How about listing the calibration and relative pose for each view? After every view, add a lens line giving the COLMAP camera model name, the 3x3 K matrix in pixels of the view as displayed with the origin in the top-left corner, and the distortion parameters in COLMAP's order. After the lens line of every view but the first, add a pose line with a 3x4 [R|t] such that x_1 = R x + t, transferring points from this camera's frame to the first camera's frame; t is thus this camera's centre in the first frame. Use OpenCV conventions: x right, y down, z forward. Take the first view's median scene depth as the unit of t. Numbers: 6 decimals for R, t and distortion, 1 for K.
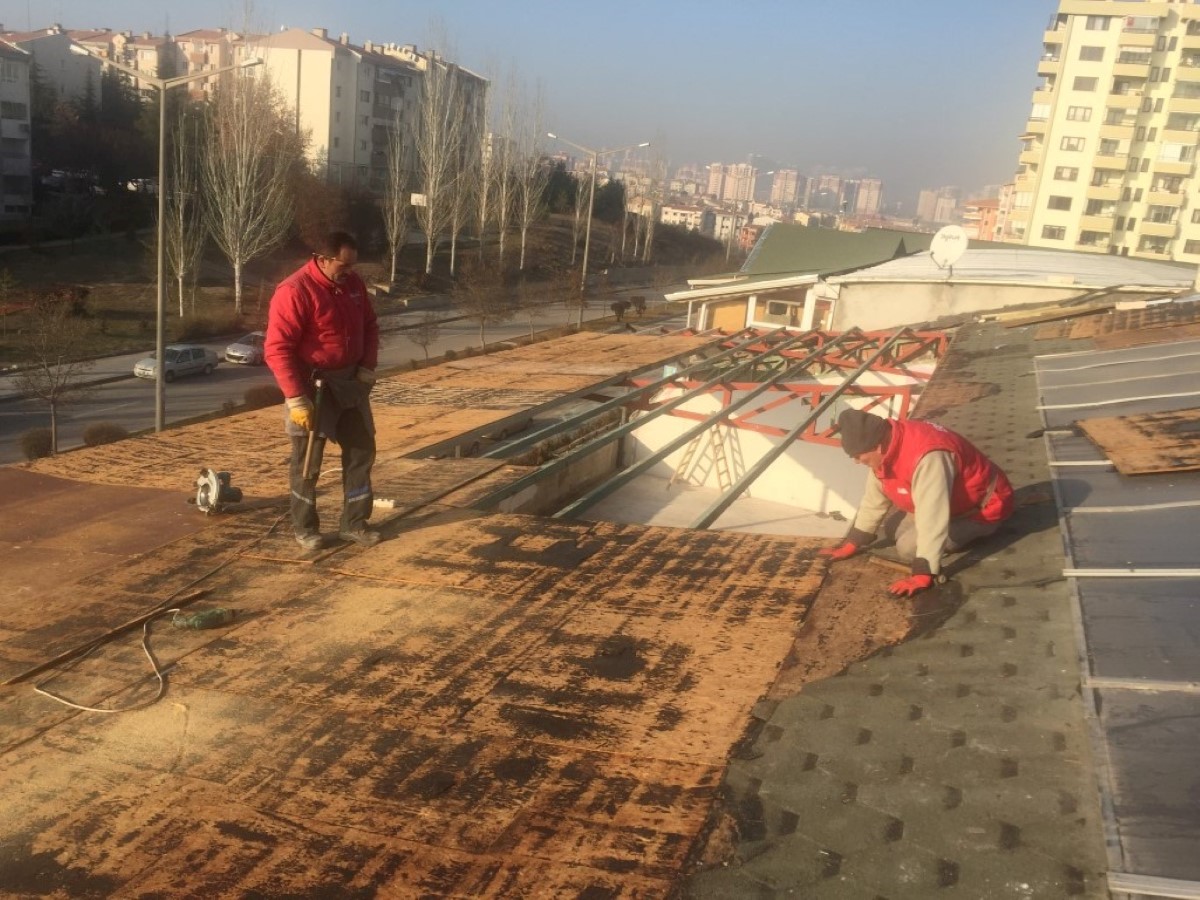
lens RADIAL K [[1013.9, 0, 596.5], [0, 1013.9, 448.2], [0, 0, 1]] dist [0.076986, -0.096197]
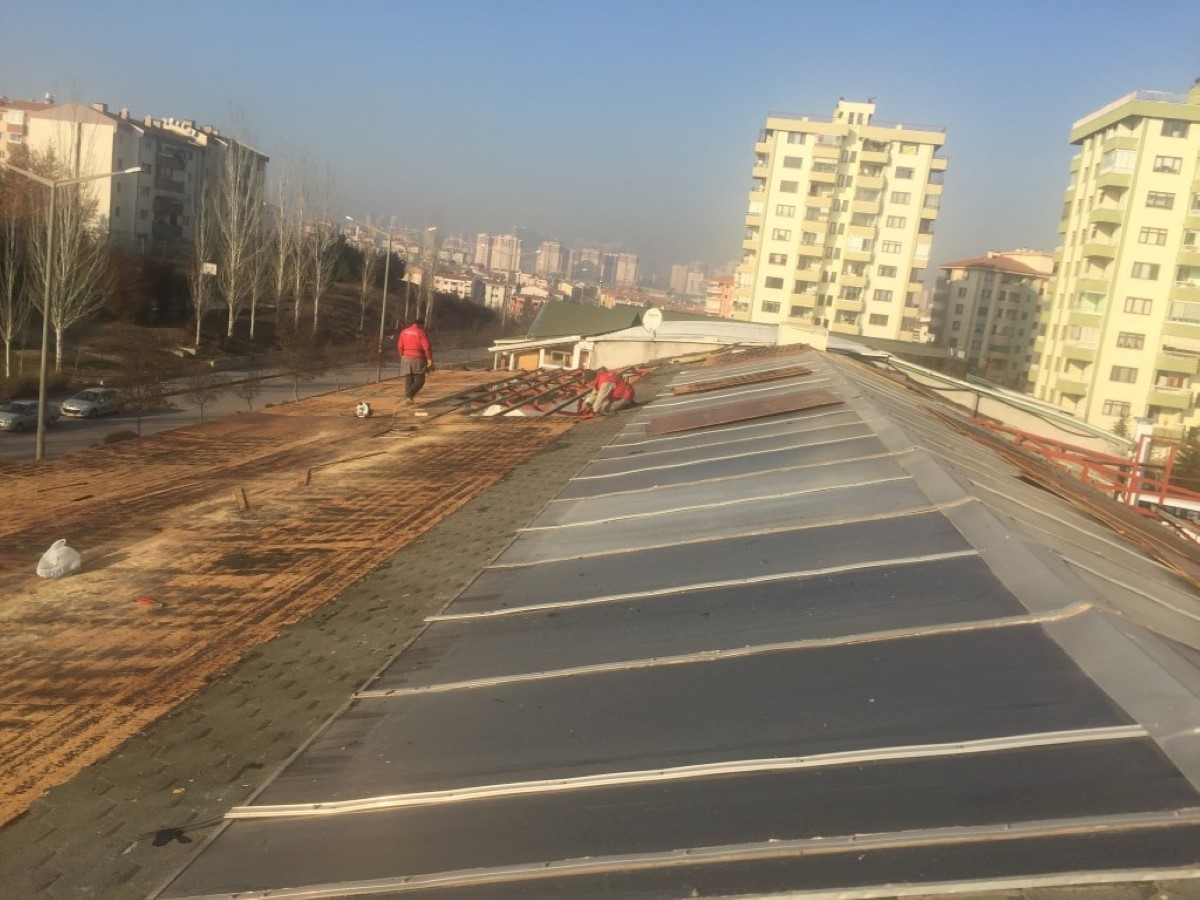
lens RADIAL K [[1013.9, 0, 592.6], [0, 1013.9, 447.0], [0, 0, 1]] dist [0.076986, -0.096197]
pose [[0.975849, -0.021966, 0.217338, -0.029045], [0.036118, 0.997462, -0.061359, 0.025632], [-0.215438, 0.067727, 0.974166, -0.137797]]
